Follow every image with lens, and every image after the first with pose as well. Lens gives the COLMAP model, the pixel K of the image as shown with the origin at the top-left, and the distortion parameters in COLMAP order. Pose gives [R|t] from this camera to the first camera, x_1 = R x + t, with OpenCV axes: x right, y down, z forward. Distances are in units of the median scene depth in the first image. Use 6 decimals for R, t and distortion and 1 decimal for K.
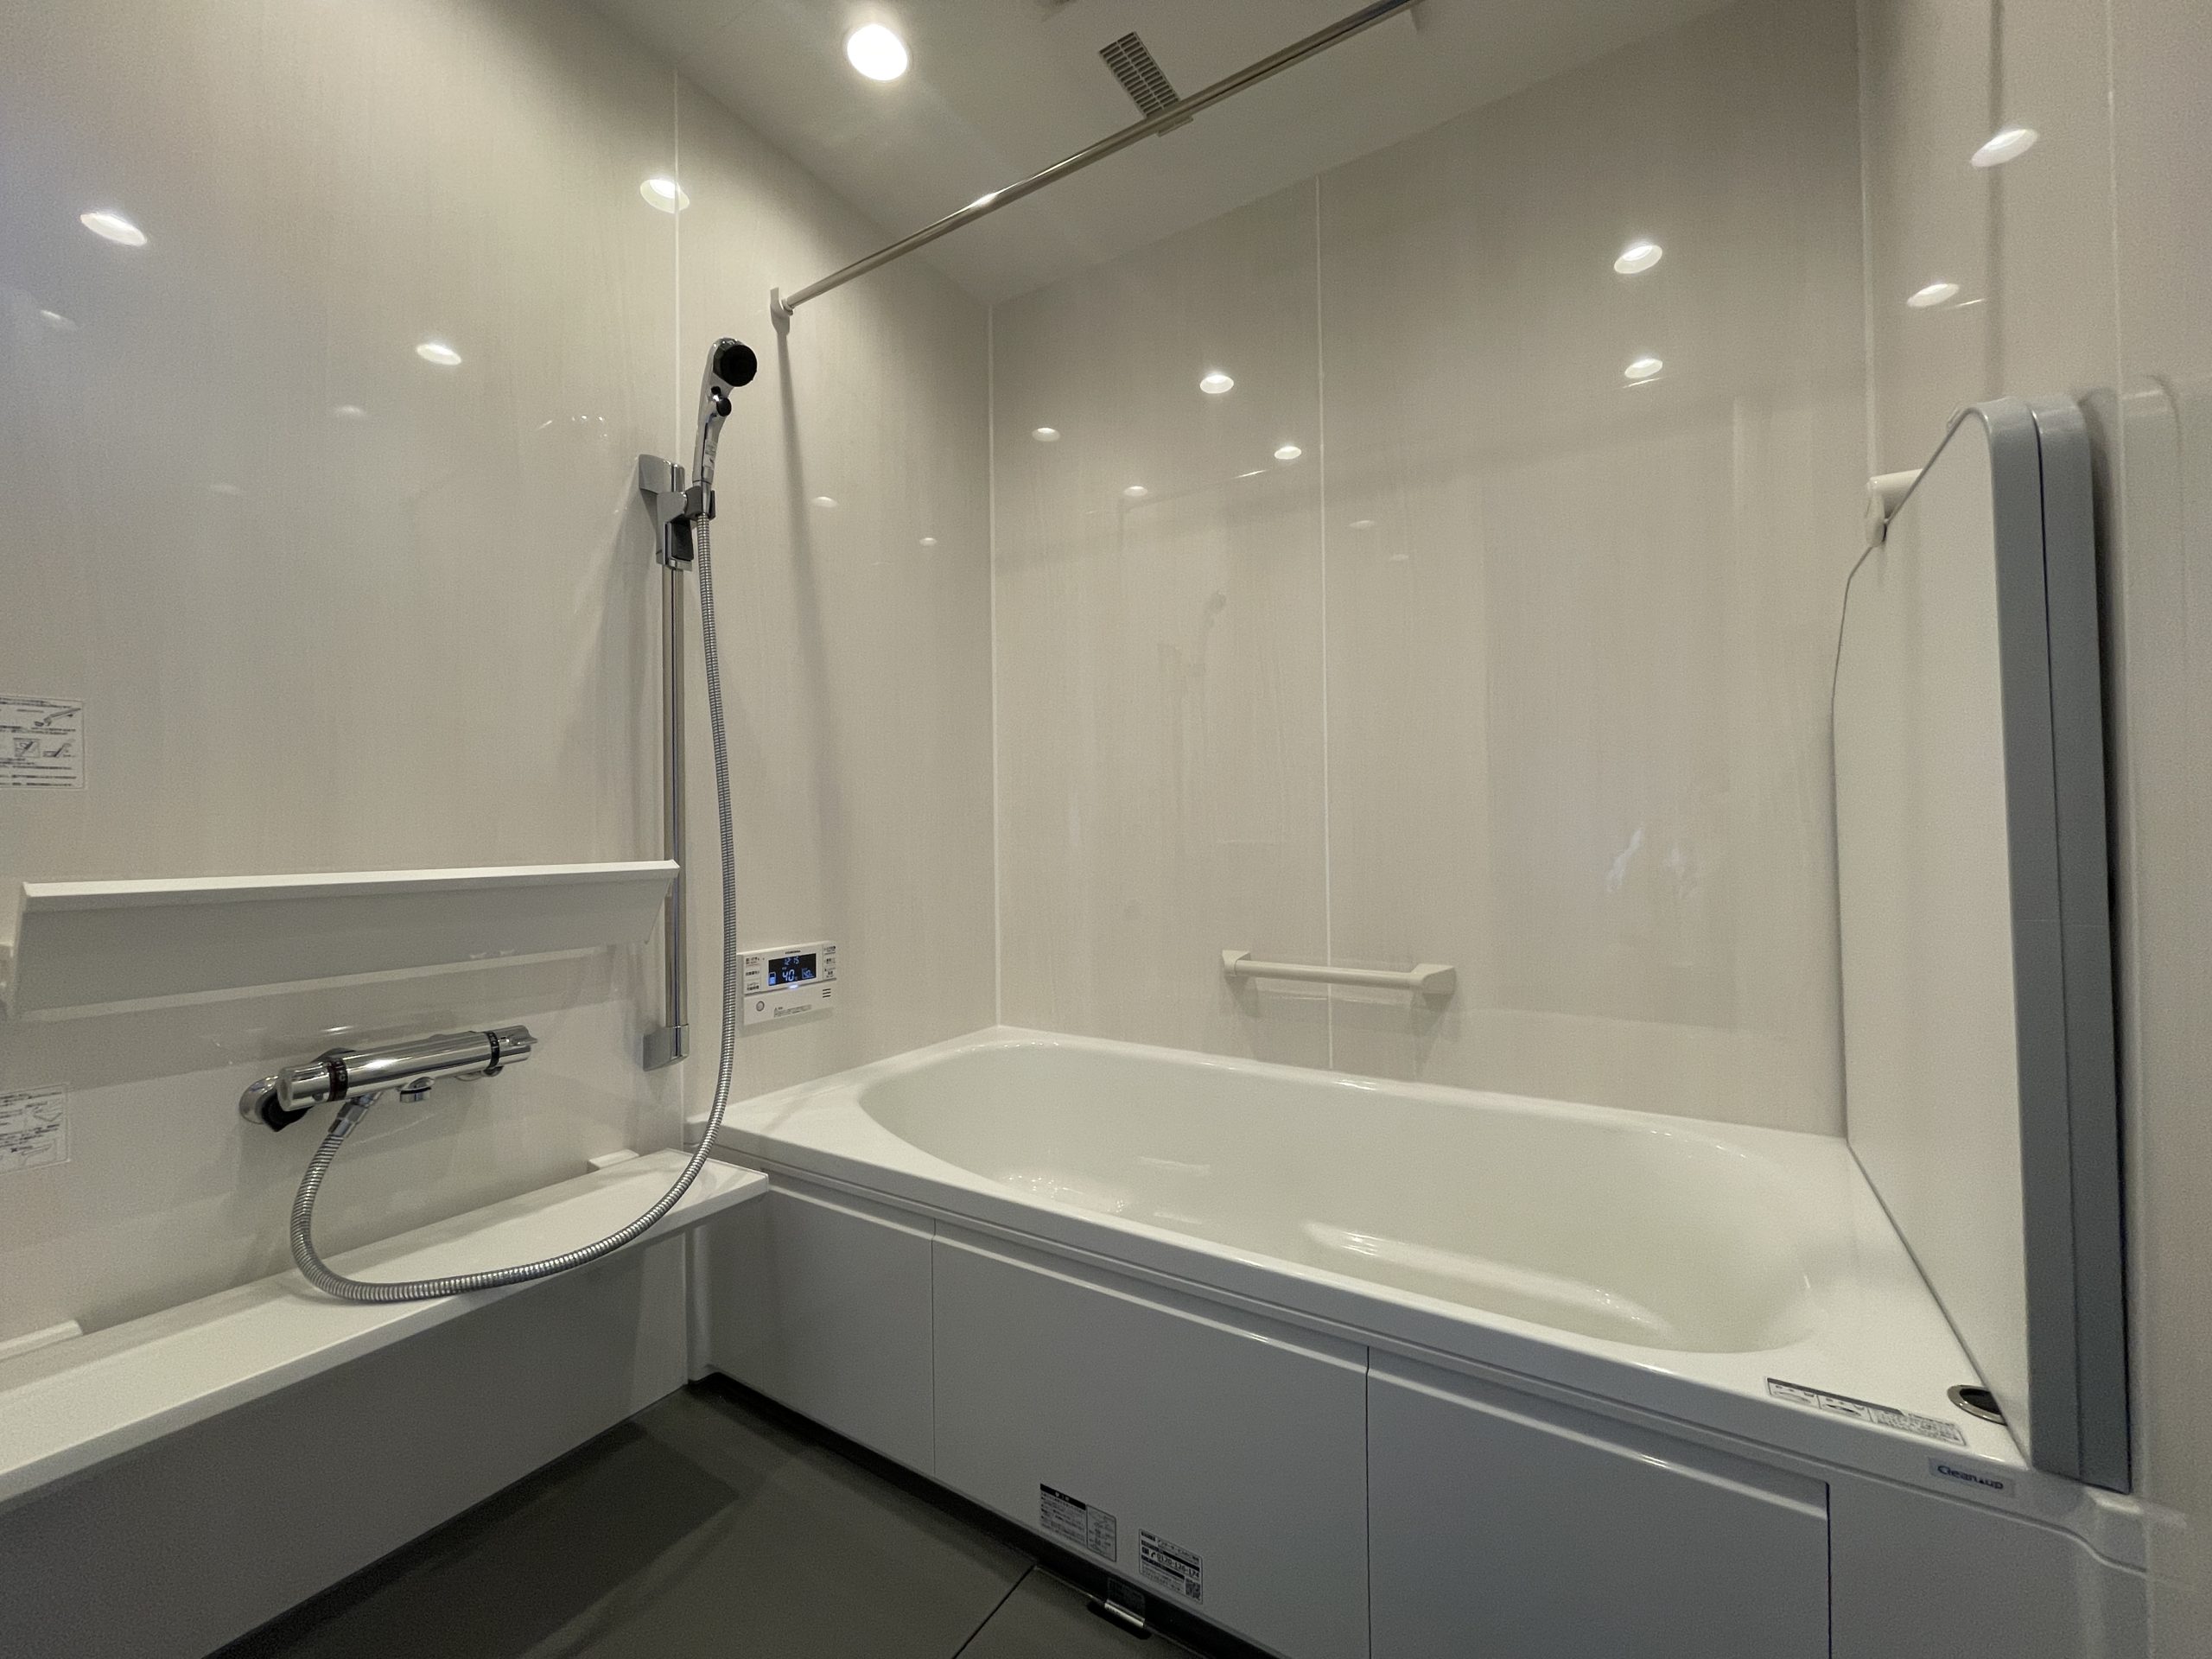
lens RADIAL K [[900.6, 0, 1098.6], [0, 900.6, 829.0], [0, 0, 1]] dist [-0.004045, -0.000268]
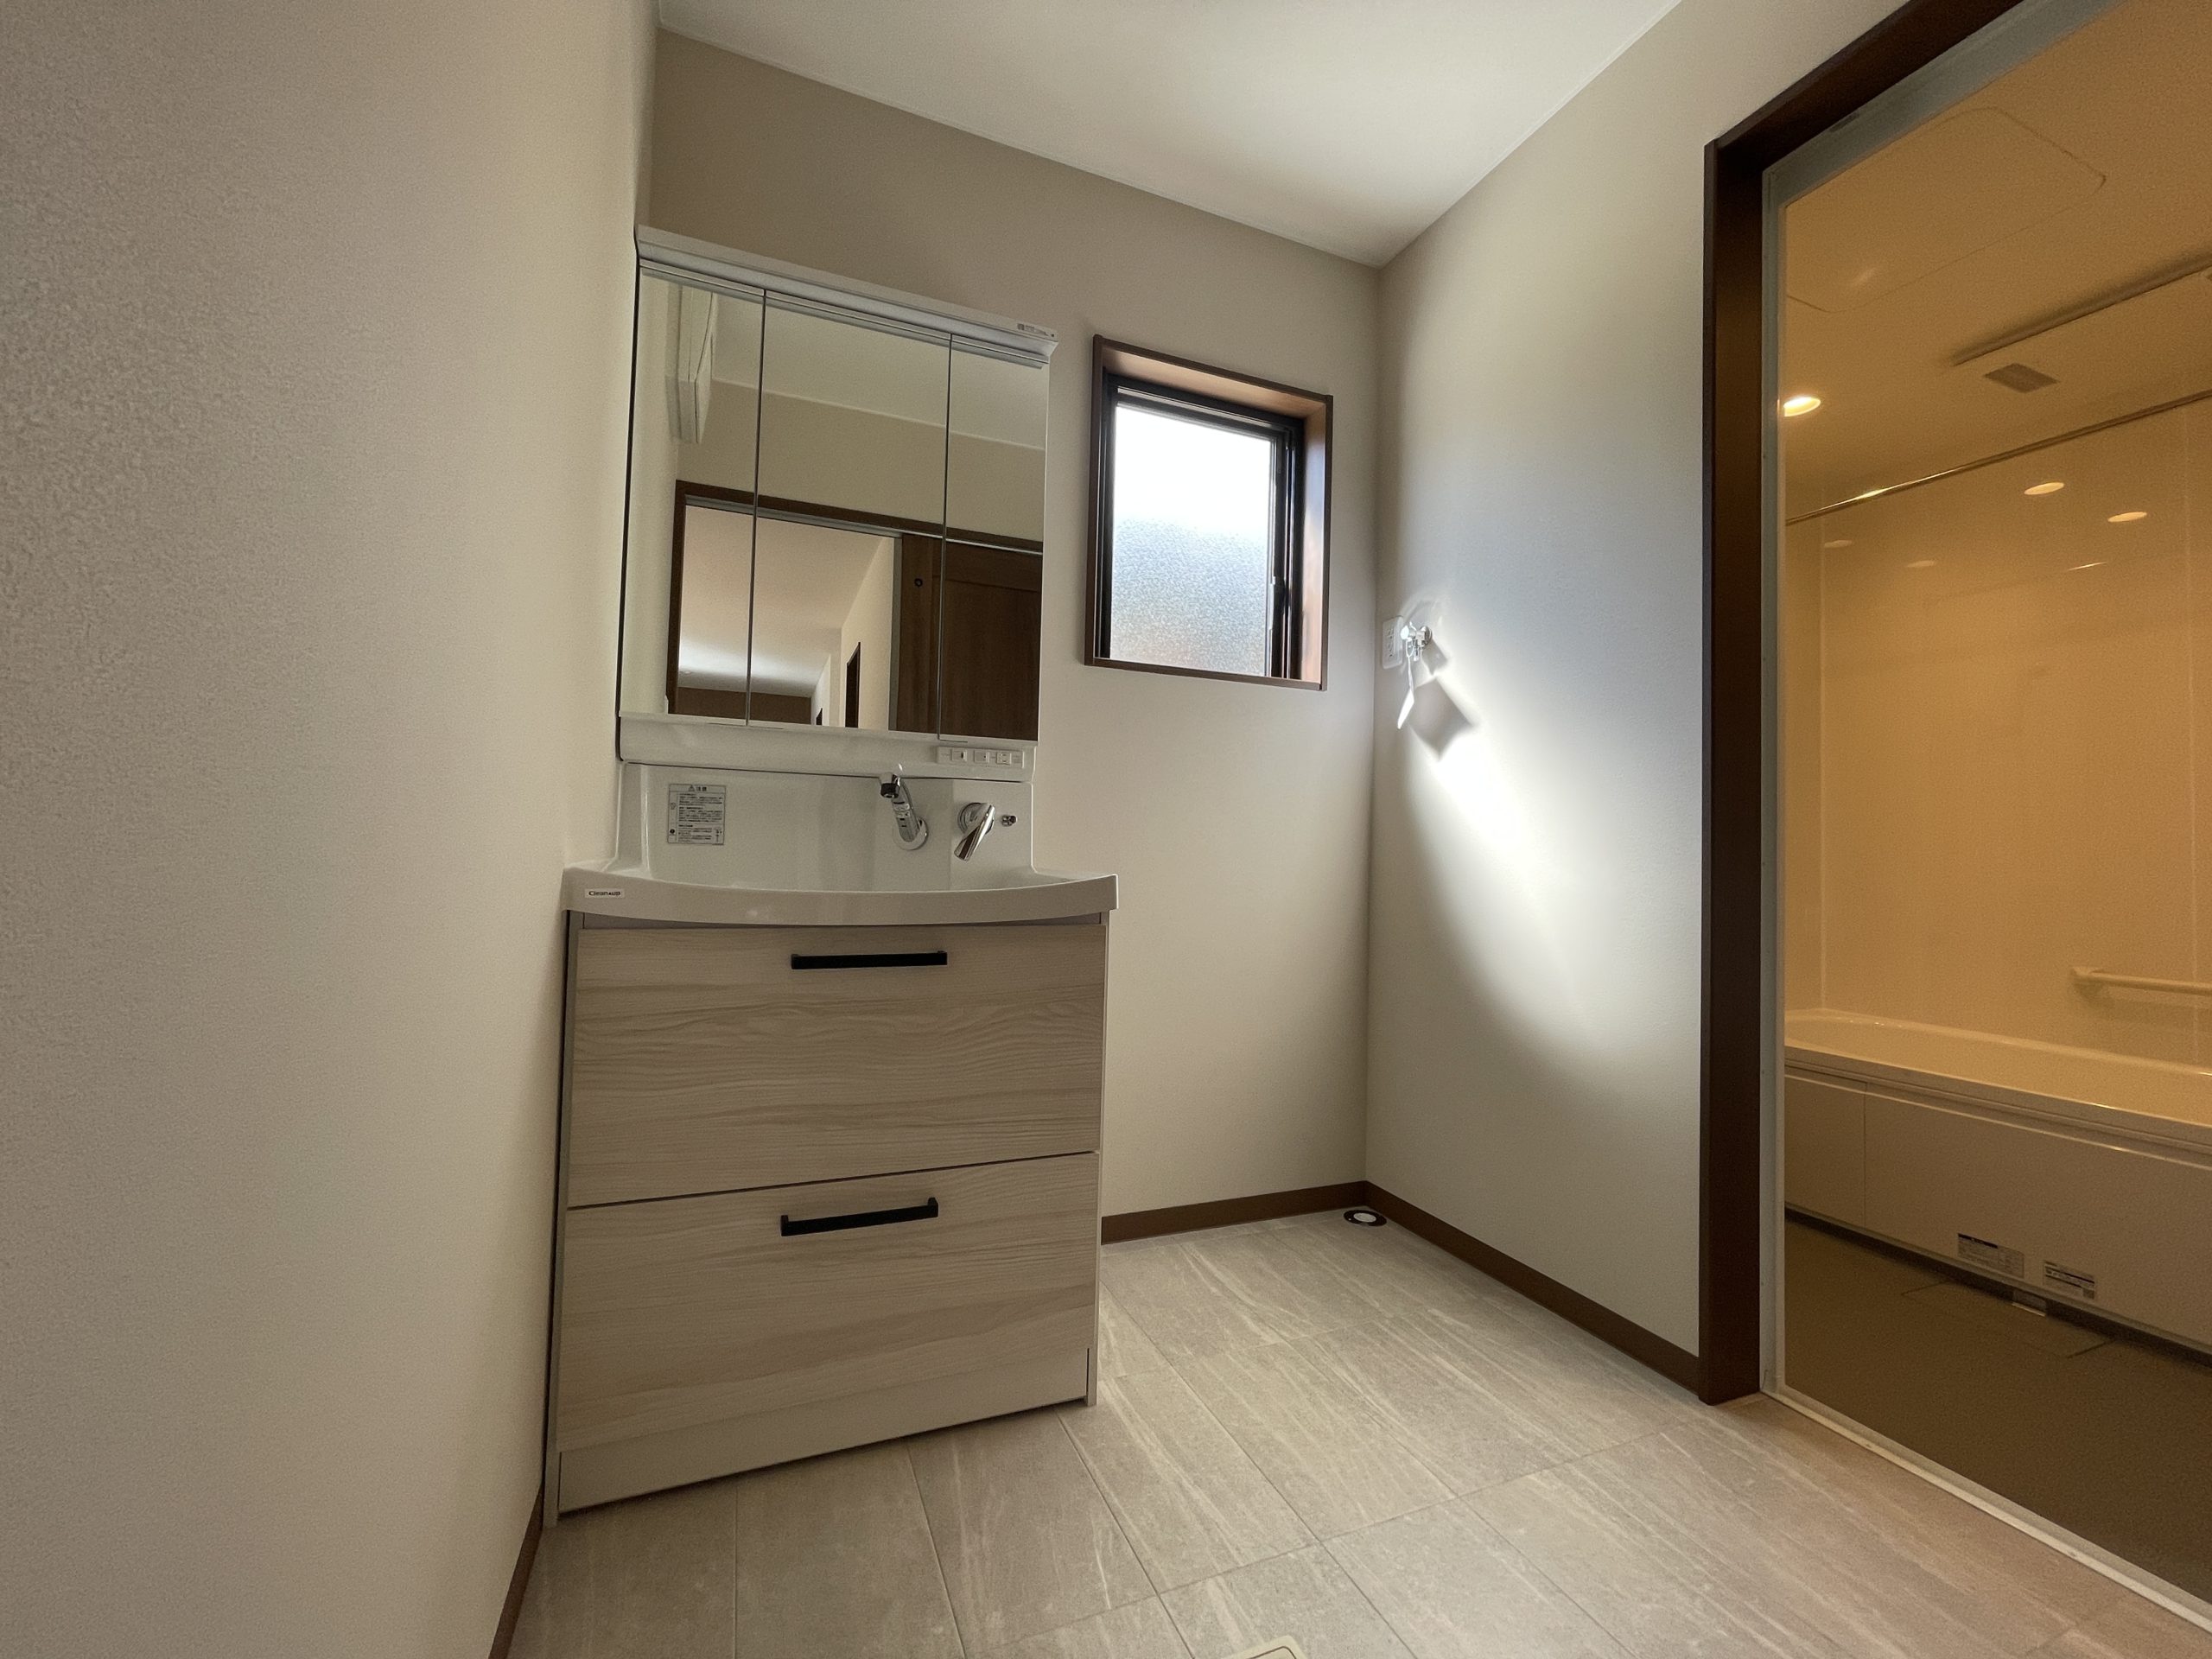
lens RADIAL K [[900.6, 0, 1115.7], [0, 900.6, 820.5], [0, 0, 1]] dist [-0.004045, -0.000268]
pose [[0.821045, 0.022435, -0.570422, -0.441232], [-0.038917, 0.999103, -0.016720, 0.002360], [0.569535, 0.035927, 0.821181, -1.445135]]
